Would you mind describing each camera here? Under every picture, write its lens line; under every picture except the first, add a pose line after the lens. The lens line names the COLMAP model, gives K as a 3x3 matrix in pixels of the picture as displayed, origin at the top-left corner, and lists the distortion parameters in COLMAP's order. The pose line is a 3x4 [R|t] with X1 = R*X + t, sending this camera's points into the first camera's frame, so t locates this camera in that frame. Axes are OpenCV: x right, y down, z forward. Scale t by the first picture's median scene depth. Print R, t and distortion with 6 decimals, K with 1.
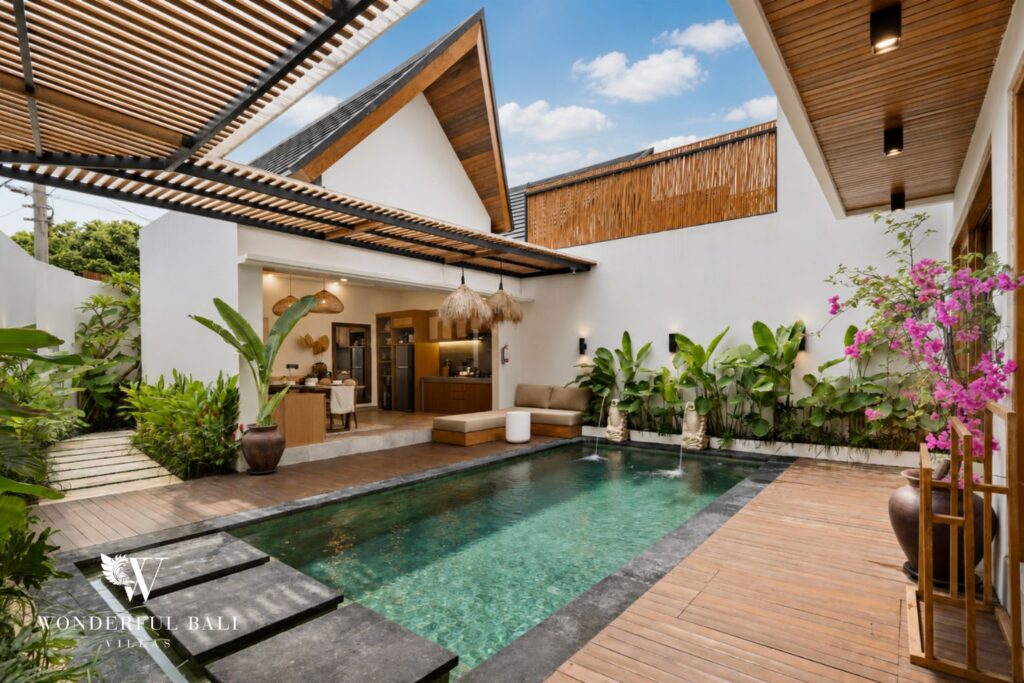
lens RADIAL K [[486.0, 0, 496.4], [0, 486.0, 364.1], [0, 0, 1]] dist [0.015868, -0.000437]
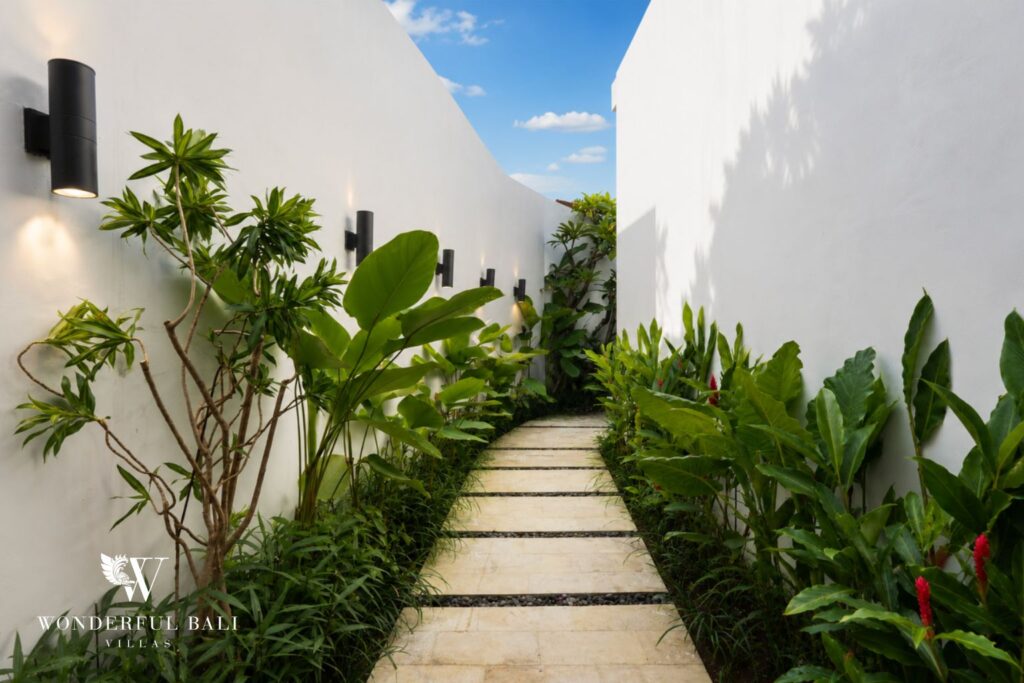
lens RADIAL K [[486.0, 0, 511.3], [0, 486.0, 341.0], [0, 0, 1]] dist [0.015868, -0.000437]
pose [[0.679687, 0.029793, -0.732897, -0.332720], [-0.020091, 0.999556, 0.022002, 0.020441], [0.733227, -0.000230, 0.679983, 0.443740]]
